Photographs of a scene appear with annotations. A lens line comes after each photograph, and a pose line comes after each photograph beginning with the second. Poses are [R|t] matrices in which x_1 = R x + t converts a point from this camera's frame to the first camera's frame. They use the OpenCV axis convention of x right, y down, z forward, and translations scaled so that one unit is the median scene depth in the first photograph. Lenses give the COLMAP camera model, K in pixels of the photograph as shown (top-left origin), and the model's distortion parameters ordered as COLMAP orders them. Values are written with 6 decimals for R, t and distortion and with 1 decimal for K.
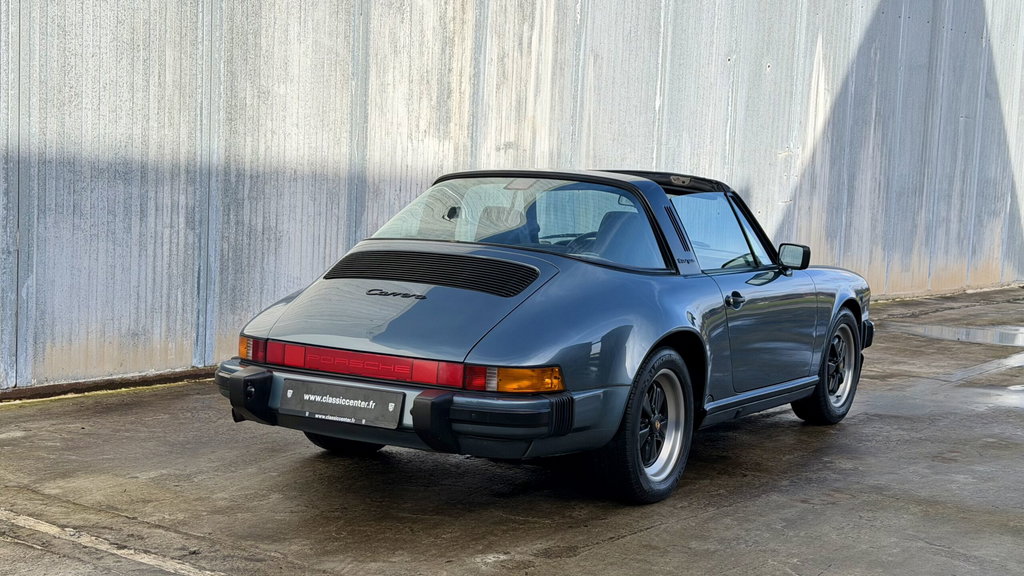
lens RADIAL K [[1439.7, 0, 509.9], [0, 1439.7, 291.1], [0, 0, 1]] dist [0.113205, 0.000000]
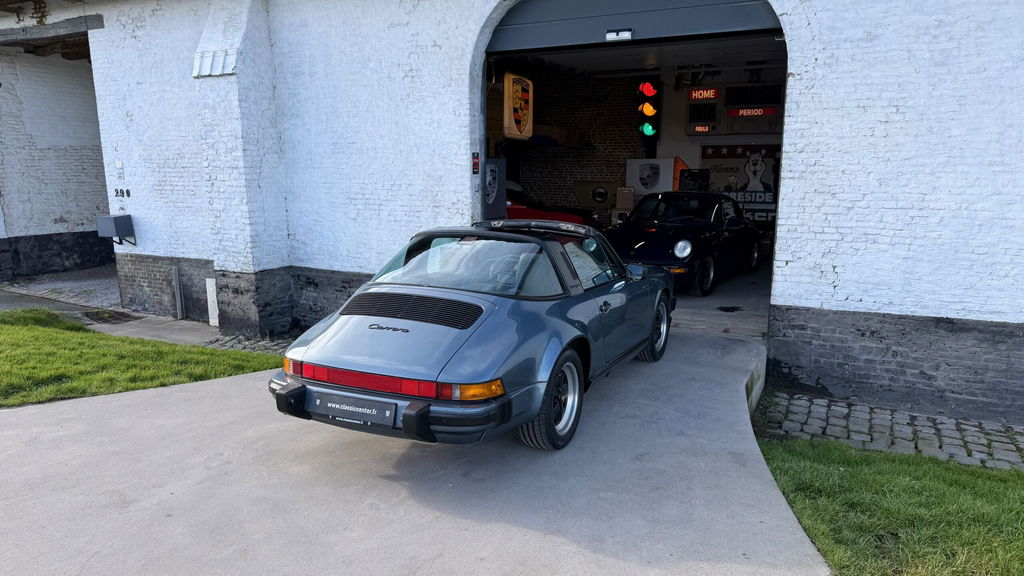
lens RADIAL K [[709.9, 0, 510.2], [0, 709.9, 296.1], [0, 0, 1]] dist [0.075976, -0.098186]
pose [[0.996832, -0.045502, 0.065228, -0.000023], [0.040143, 0.995886, 0.081242, -0.068189], [-0.068656, -0.078367, 0.994558, 0.209089]]
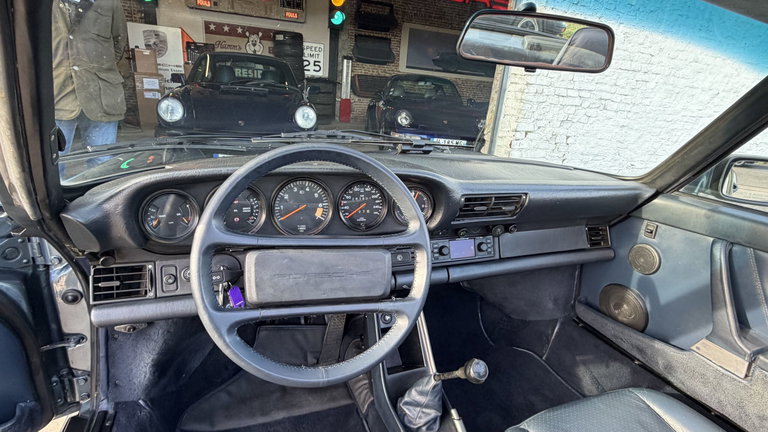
lens RADIAL K [[383.1, 0, 381.7], [0, 383.1, 219.3], [0, 0, 1]] dist [-0.007332, 0.000369]
pose [[0.620203, -0.243536, 0.745679, 0.006191], [0.019967, 0.955180, 0.295351, -0.056780], [-0.784187, -0.168288, 0.597269, 1.022565]]
